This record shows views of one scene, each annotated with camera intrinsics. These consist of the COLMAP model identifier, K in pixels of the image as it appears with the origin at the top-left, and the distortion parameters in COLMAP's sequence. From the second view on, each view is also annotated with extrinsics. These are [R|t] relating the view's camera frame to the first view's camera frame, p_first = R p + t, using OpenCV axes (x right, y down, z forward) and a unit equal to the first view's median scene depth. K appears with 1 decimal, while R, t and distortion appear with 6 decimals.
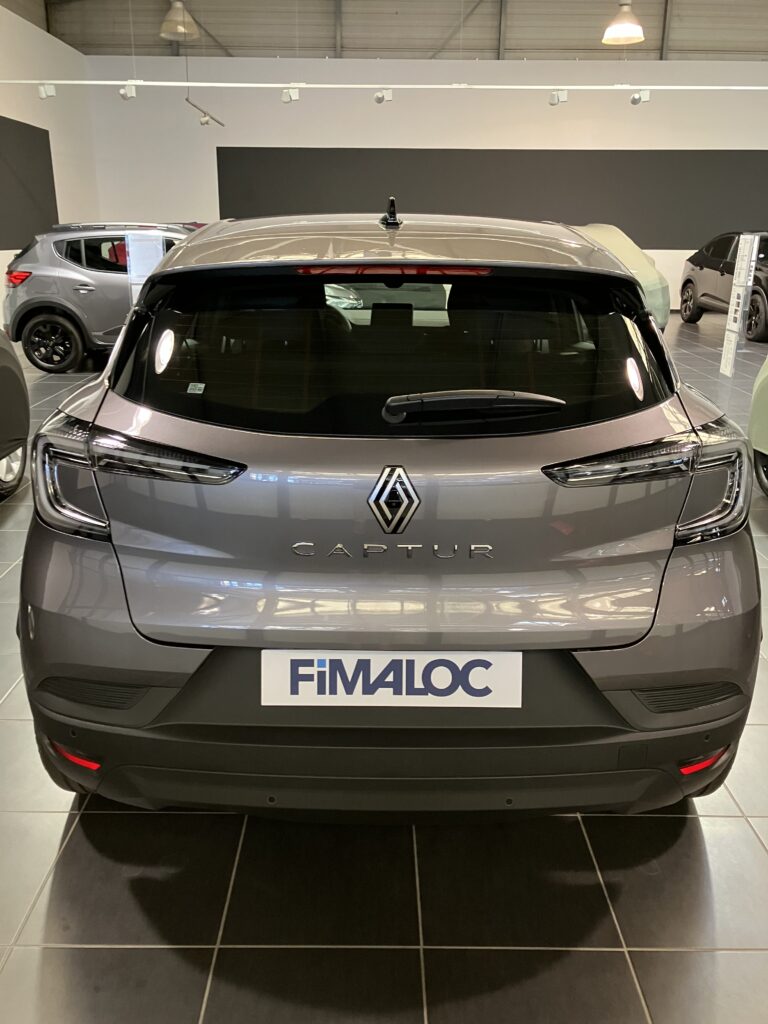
lens RADIAL K [[839.6, 0, 380.1], [0, 839.6, 515.0], [0, 0, 1]] dist [0.054424, -0.070903]
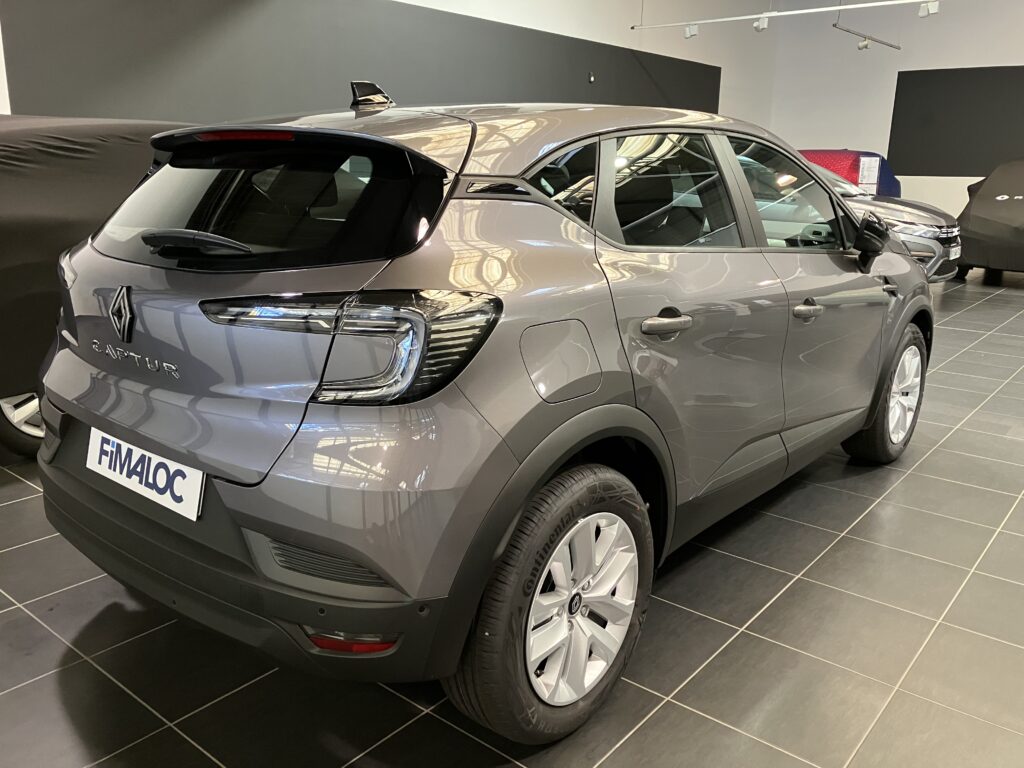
lens RADIAL K [[839.6, 0, 507.4], [0, 839.6, 382.2], [0, 0, 1]] dist [0.054424, -0.070903]
pose [[0.767869, 0.161517, -0.619910, 1.137185], [-0.206772, 0.978388, -0.001206, -0.032734], [0.606318, 0.129107, 0.784672, 0.357488]]
